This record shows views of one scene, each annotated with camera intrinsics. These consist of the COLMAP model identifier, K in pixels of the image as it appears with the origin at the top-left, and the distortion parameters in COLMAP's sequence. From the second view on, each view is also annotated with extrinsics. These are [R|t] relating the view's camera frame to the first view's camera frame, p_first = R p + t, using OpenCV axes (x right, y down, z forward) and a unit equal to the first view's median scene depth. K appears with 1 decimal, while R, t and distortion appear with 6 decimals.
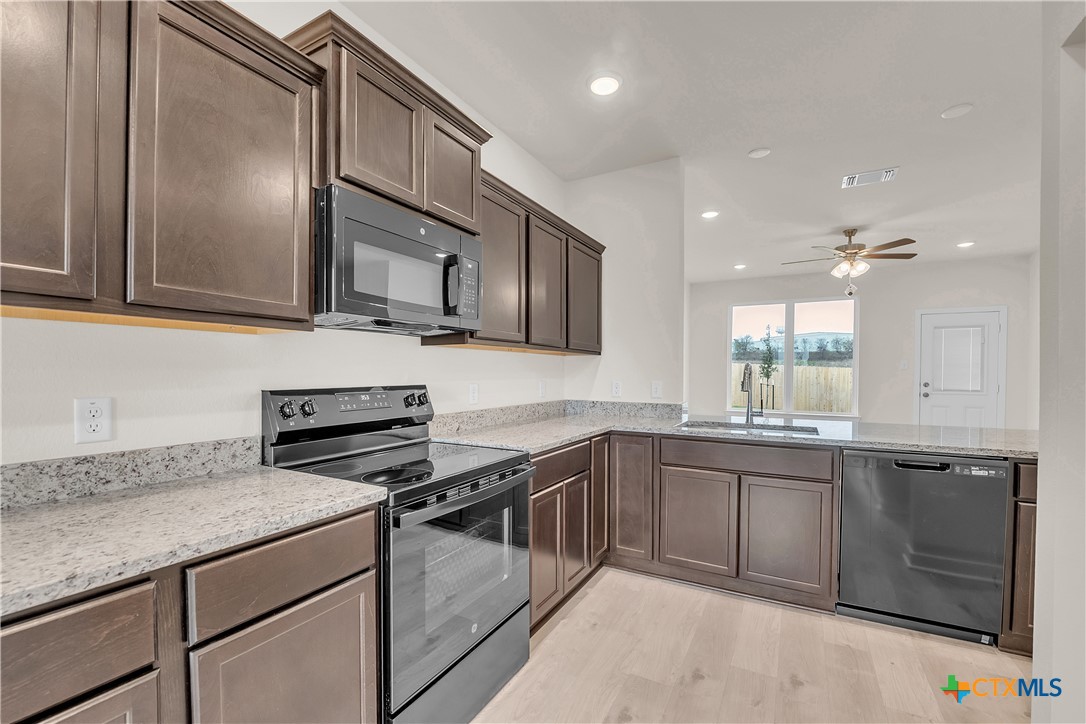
lens RADIAL K [[465.3, 0, 541.6], [0, 465.3, 382.6], [0, 0, 1]] dist [0.000083, 0.000035]
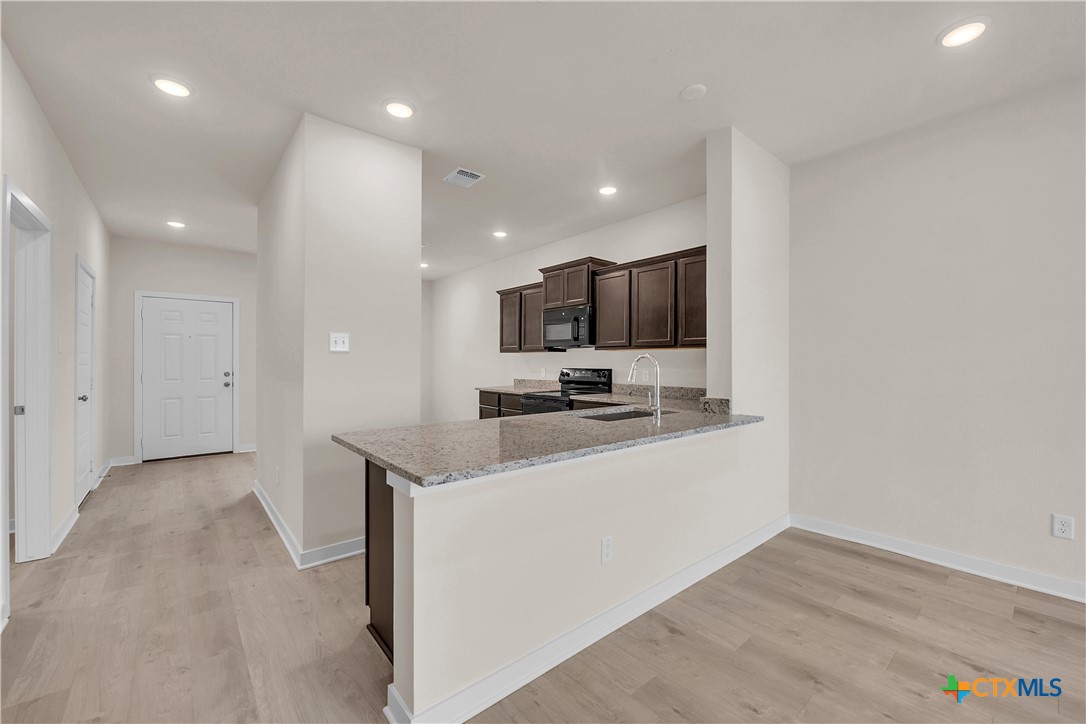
lens RADIAL K [[439.4, 0, 557.6], [0, 439.4, 361.4], [0, 0, 1]] dist [-0.000150, -0.003742]
pose [[-0.340967, -0.004623, -0.940064, 0.687180], [-0.024967, 0.999680, 0.004140, -0.013078], [0.939744, 0.024883, -0.340973, 0.567012]]
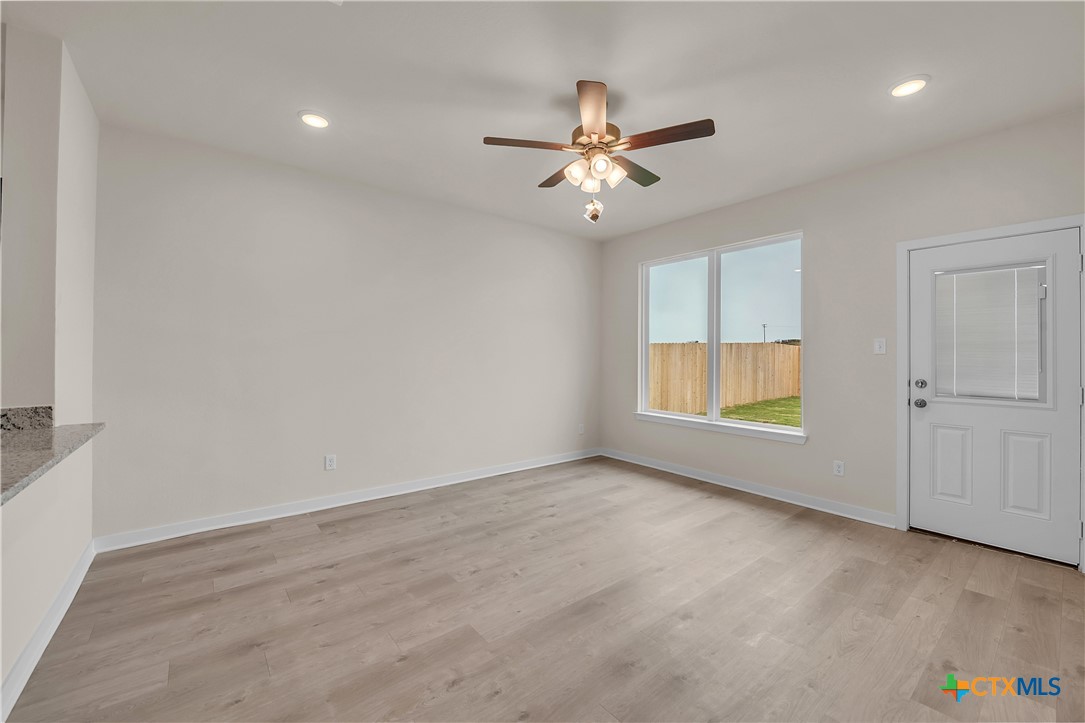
lens RADIAL K [[431.9, 0, 542.5], [0, 431.9, 361.5], [0, 0, 1]] dist [-0.001360, -0.003969]
pose [[0.922444, 0.003997, -0.386109, 0.668472], [-0.010354, 0.999843, -0.014385, -0.009749], [0.385991, 0.017267, 0.922341, 0.421112]]
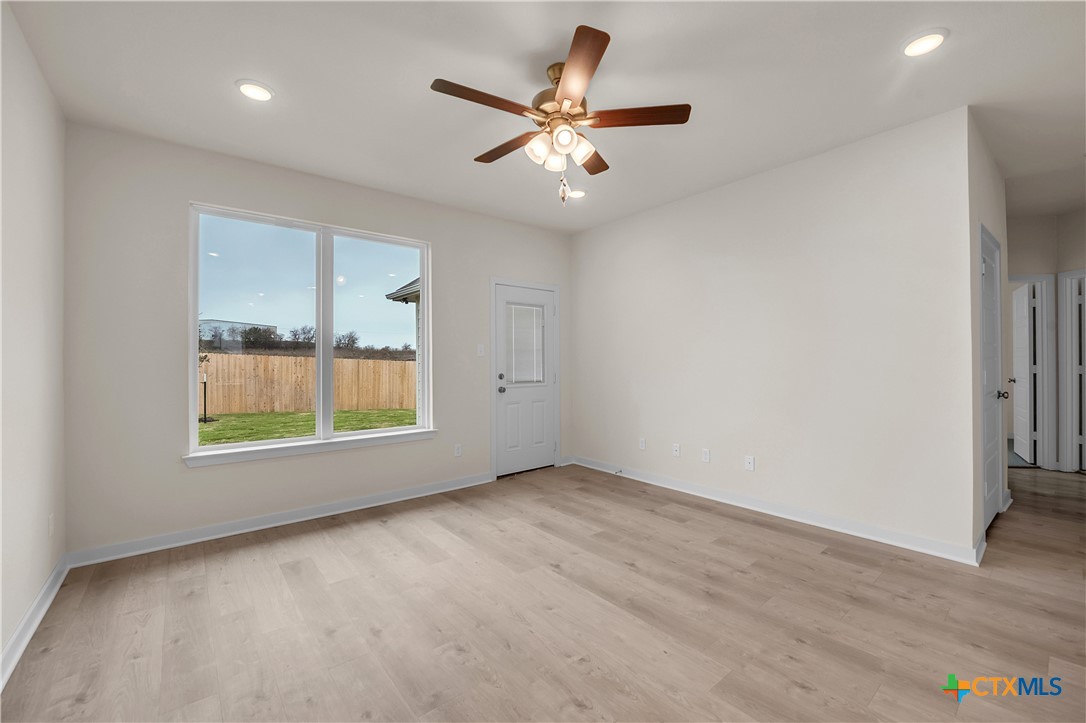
lens RADIAL K [[444.9, 0, 557.7], [0, 444.9, 362.8], [0, 0, 1]] dist [-0.004588, -0.001039]
pose [[0.357952, -0.013141, 0.933648, 0.189942], [0.031673, 0.999496, 0.001925, -0.017717], [-0.933203, 0.028883, 0.358188, 0.699878]]
